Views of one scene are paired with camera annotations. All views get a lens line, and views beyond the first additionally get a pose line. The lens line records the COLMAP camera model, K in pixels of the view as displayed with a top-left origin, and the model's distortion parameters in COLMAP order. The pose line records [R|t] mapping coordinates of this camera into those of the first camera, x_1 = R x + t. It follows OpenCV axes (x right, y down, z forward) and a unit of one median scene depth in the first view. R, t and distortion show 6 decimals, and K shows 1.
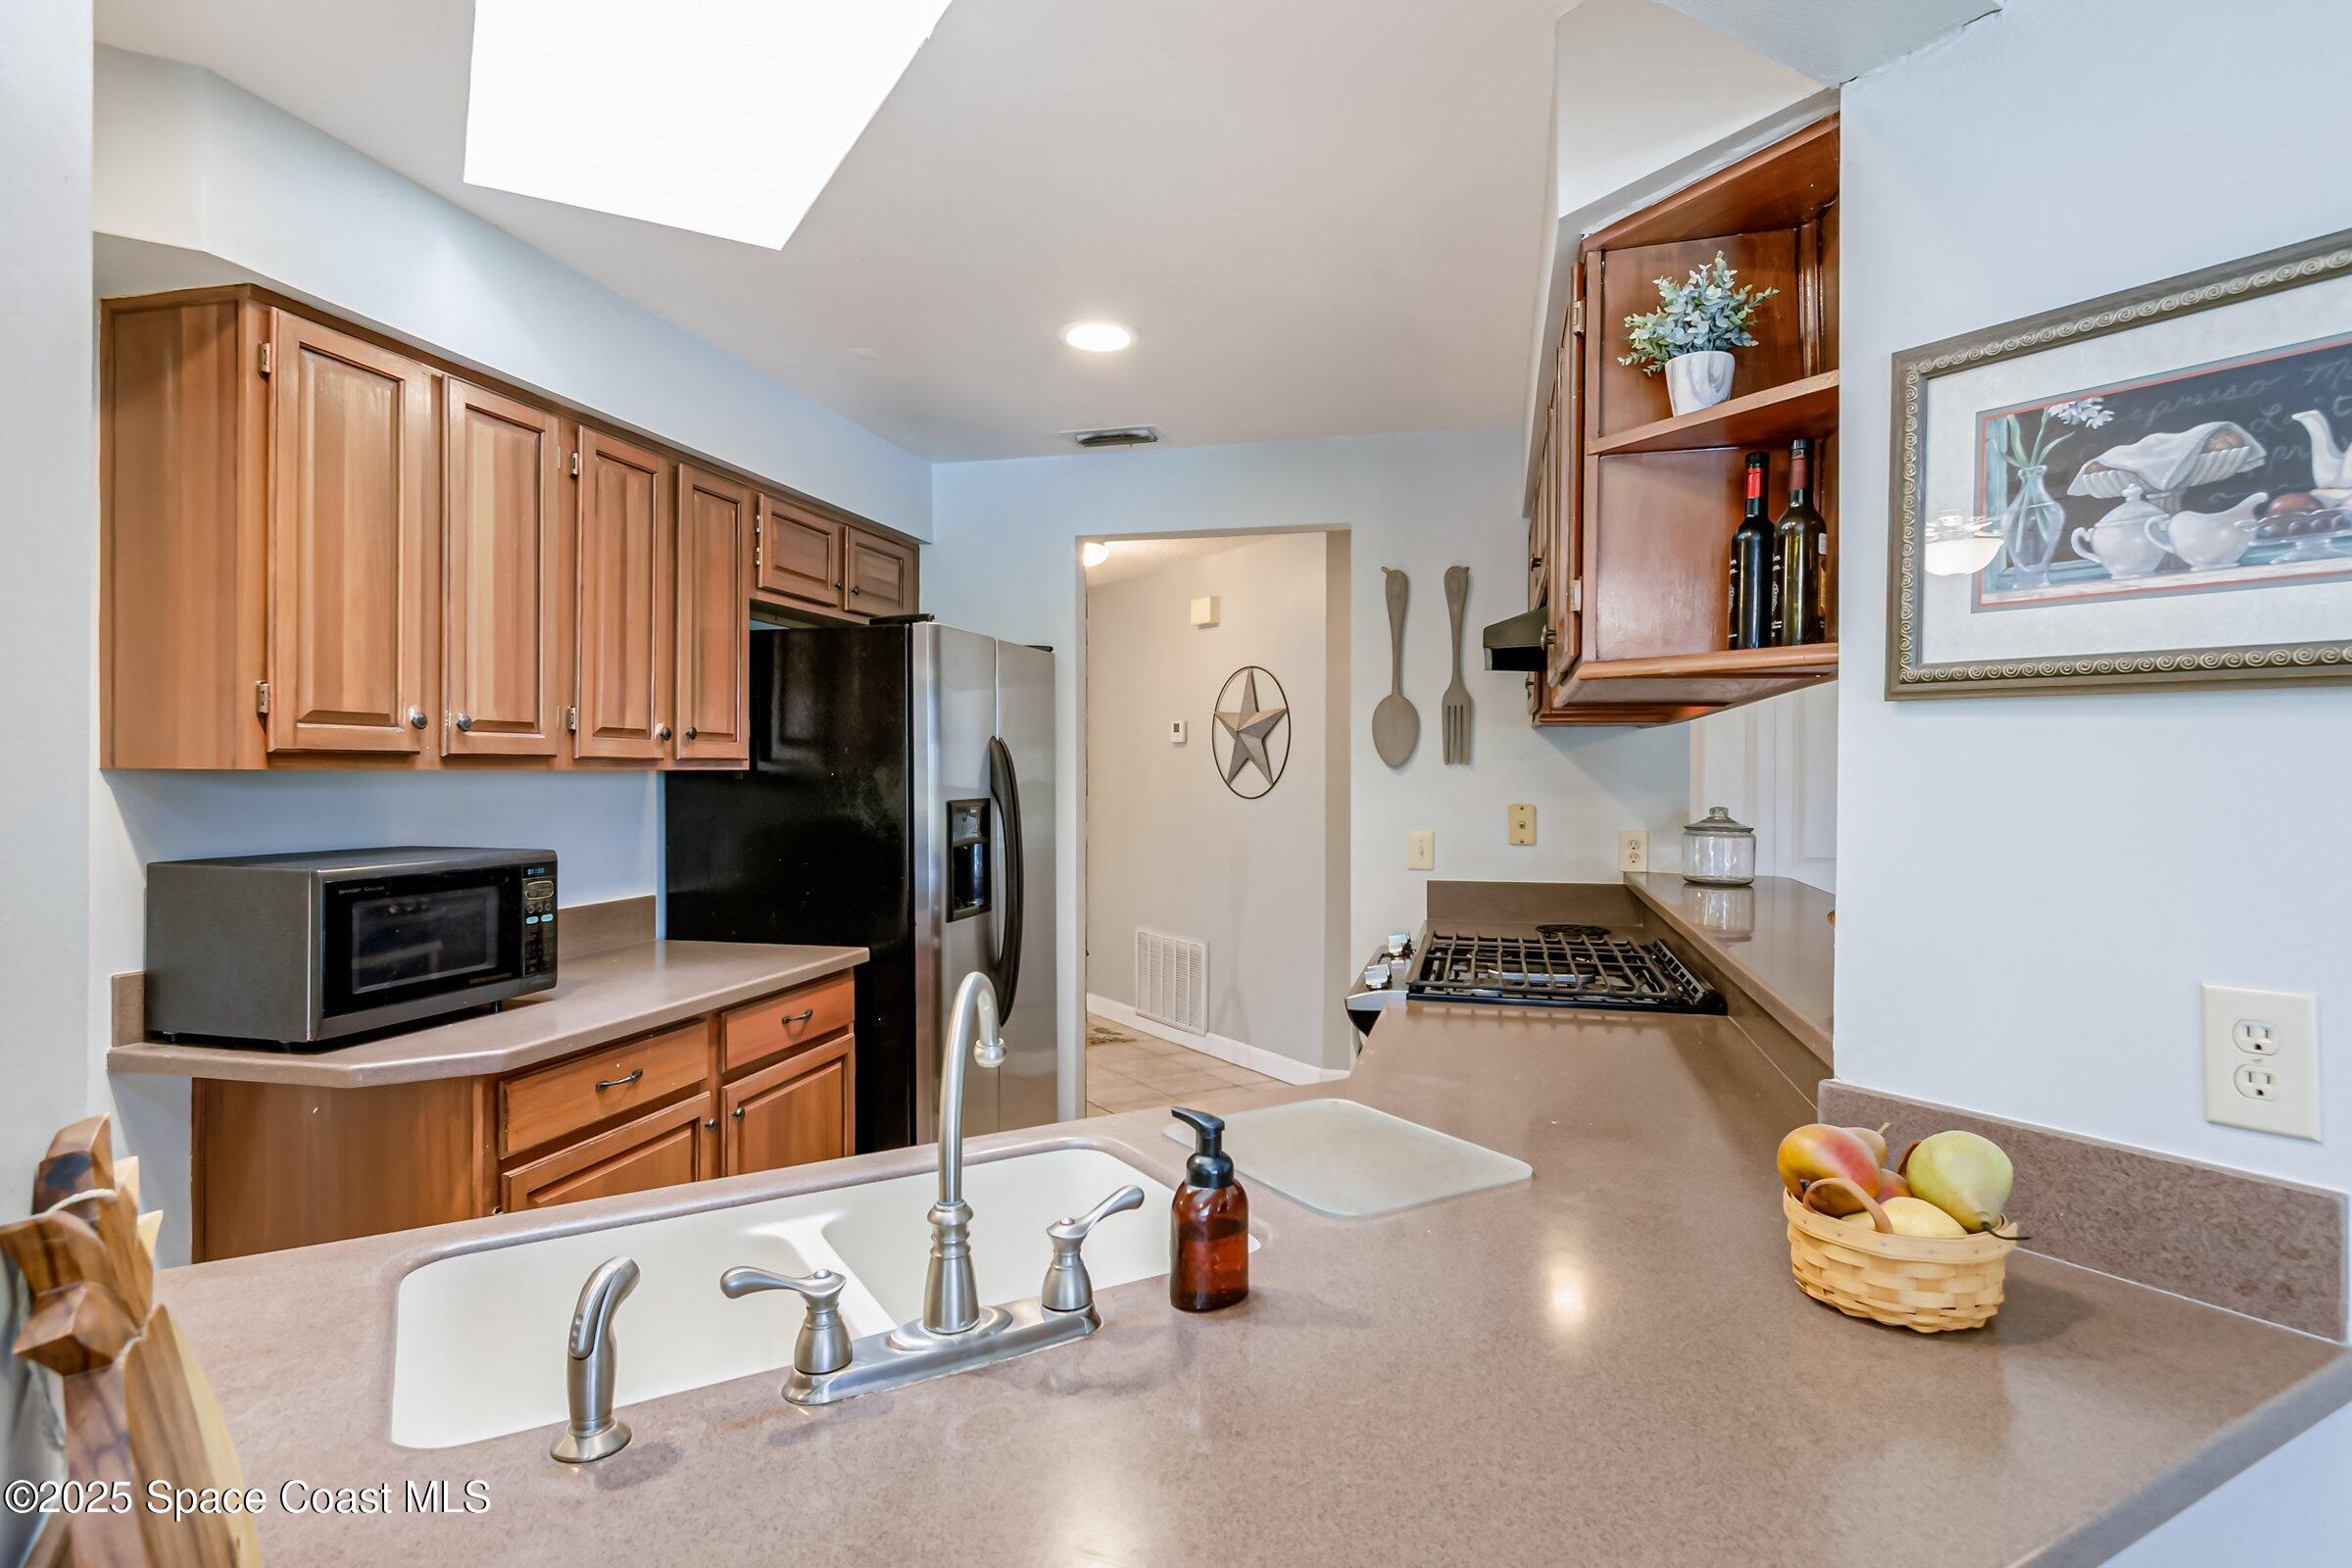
lens RADIAL K [[1265.2, 0, 1172.1], [0, 1265.2, 769.2], [0, 0, 1]] dist [0.000930, -0.000023]
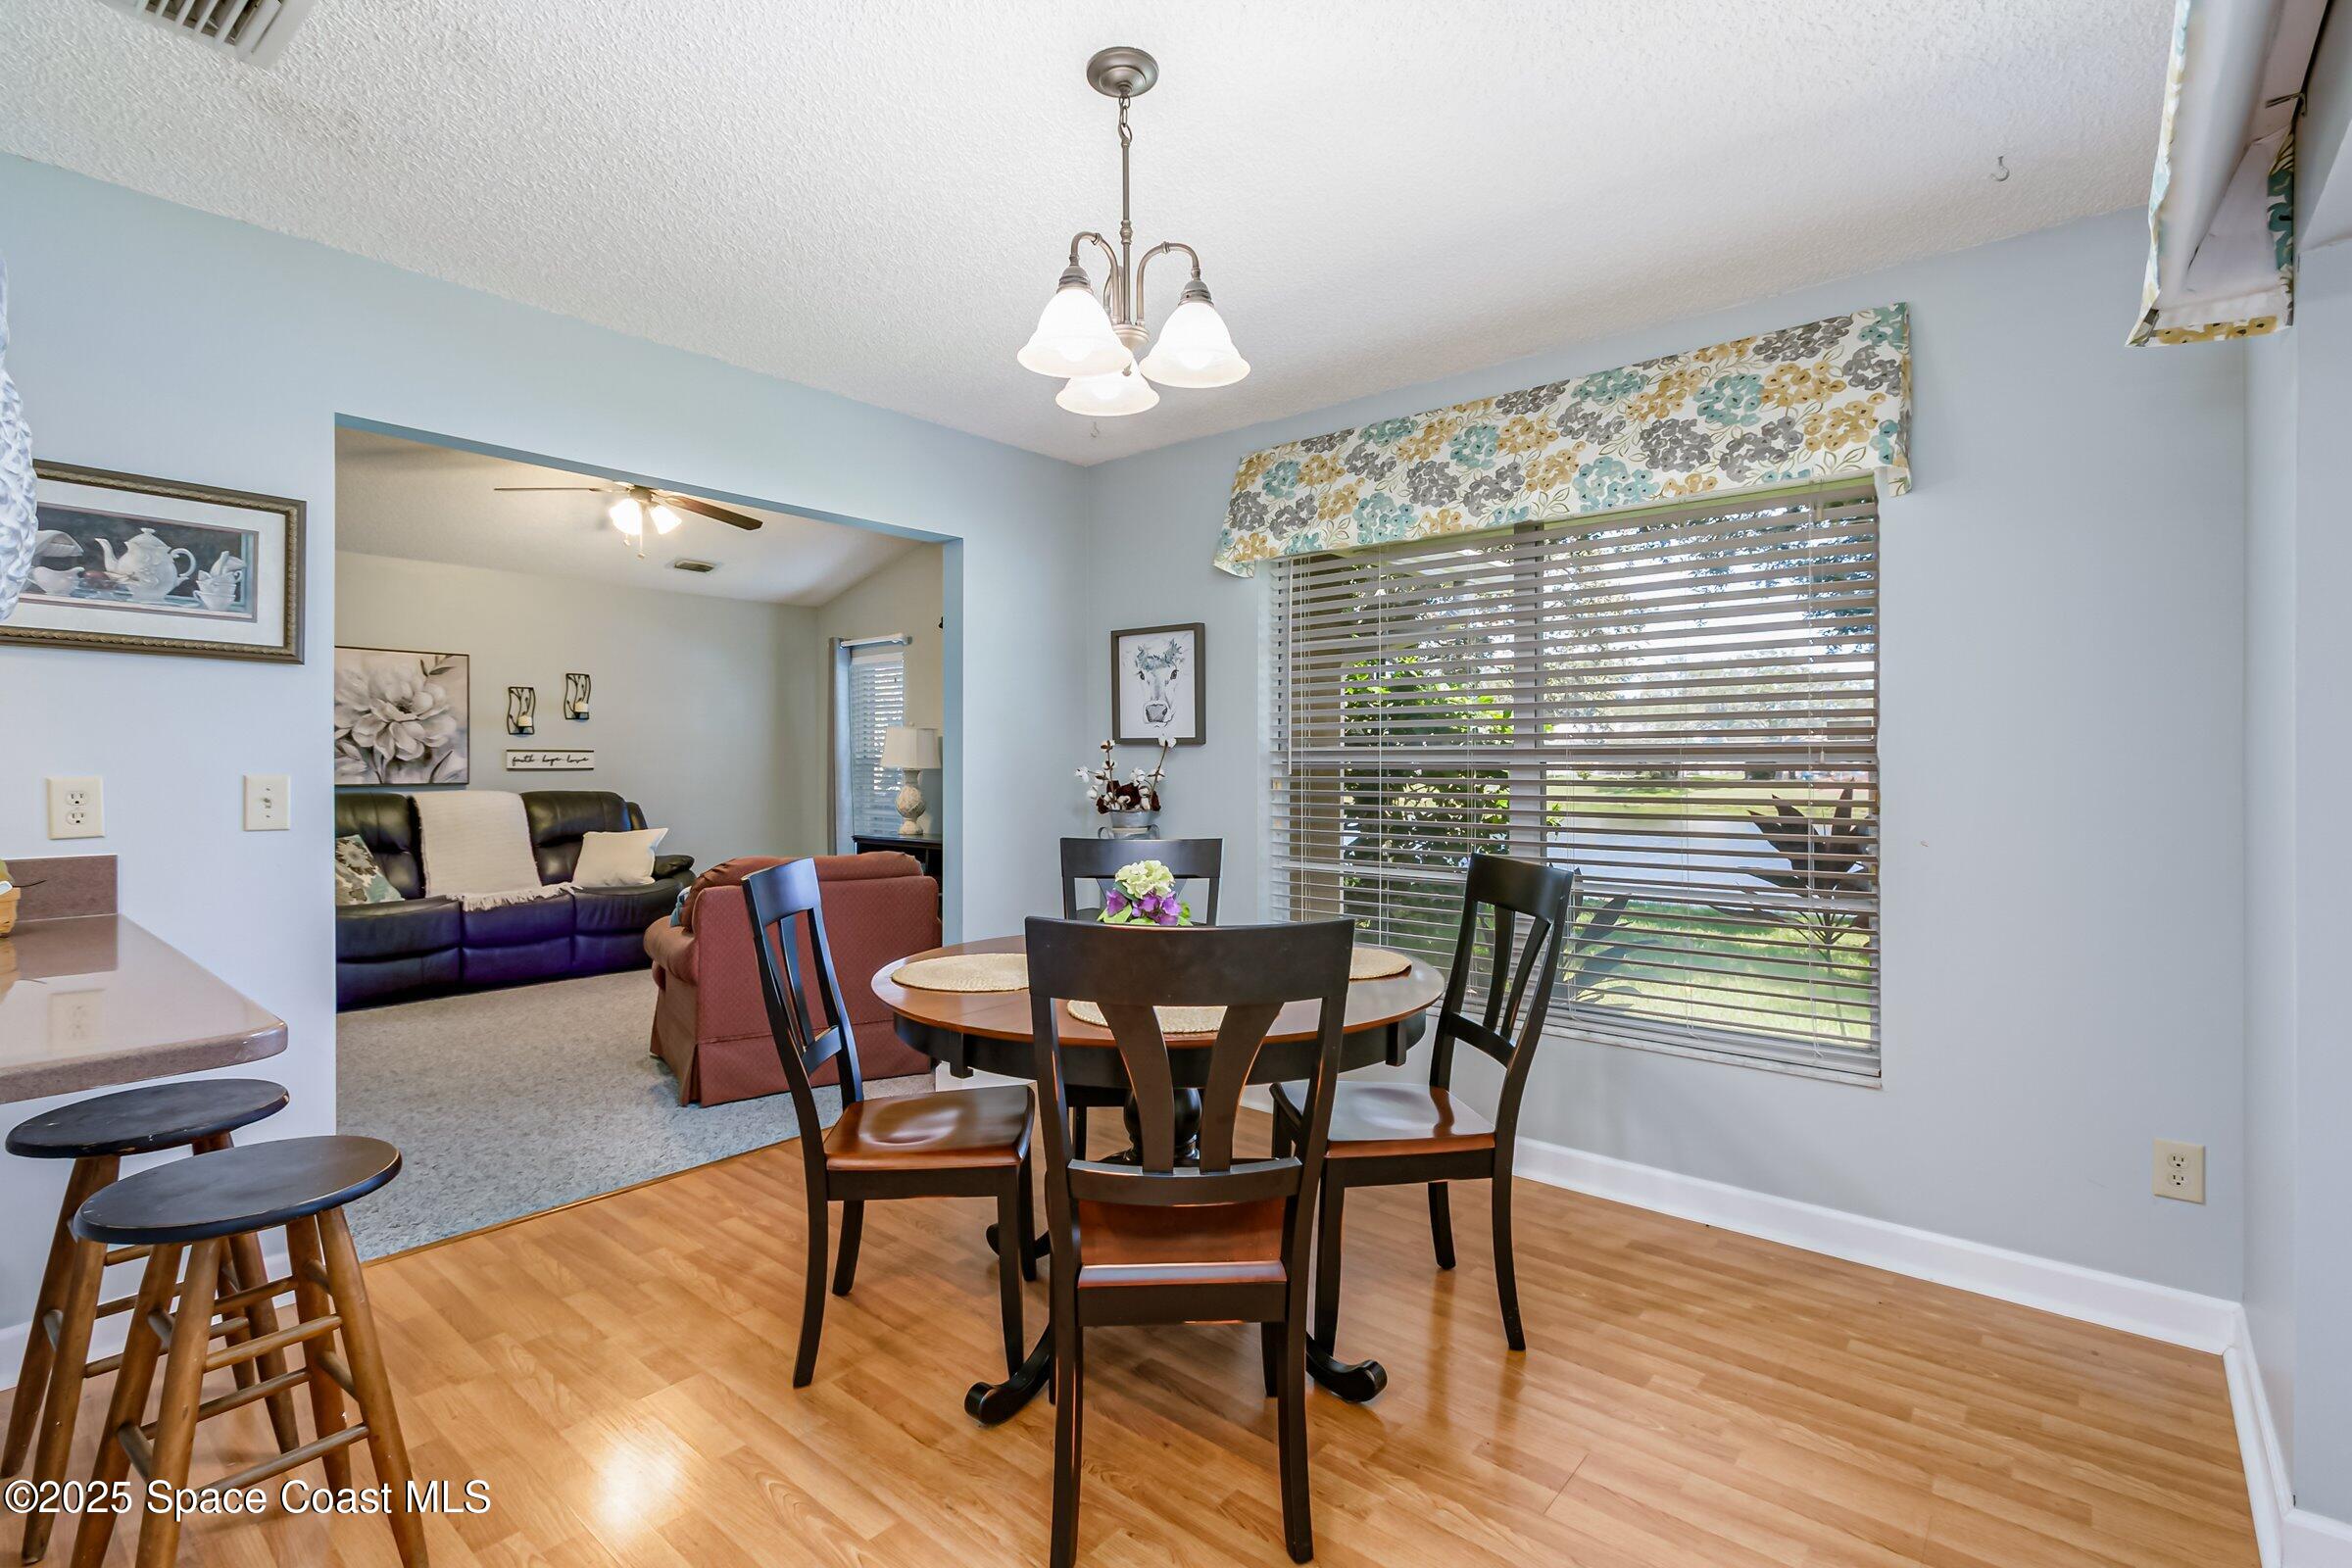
lens RADIAL K [[1079.7, 0, 1173.6], [0, 1079.7, 761.9], [0, 0, 1]] dist [0.001069, -0.000080]
pose [[-0.320800, -0.004486, 0.947136, -0.887355], [-0.004019, 0.999986, 0.003375, 0.067668], [-0.947138, -0.002724, -0.320814, -0.148985]]
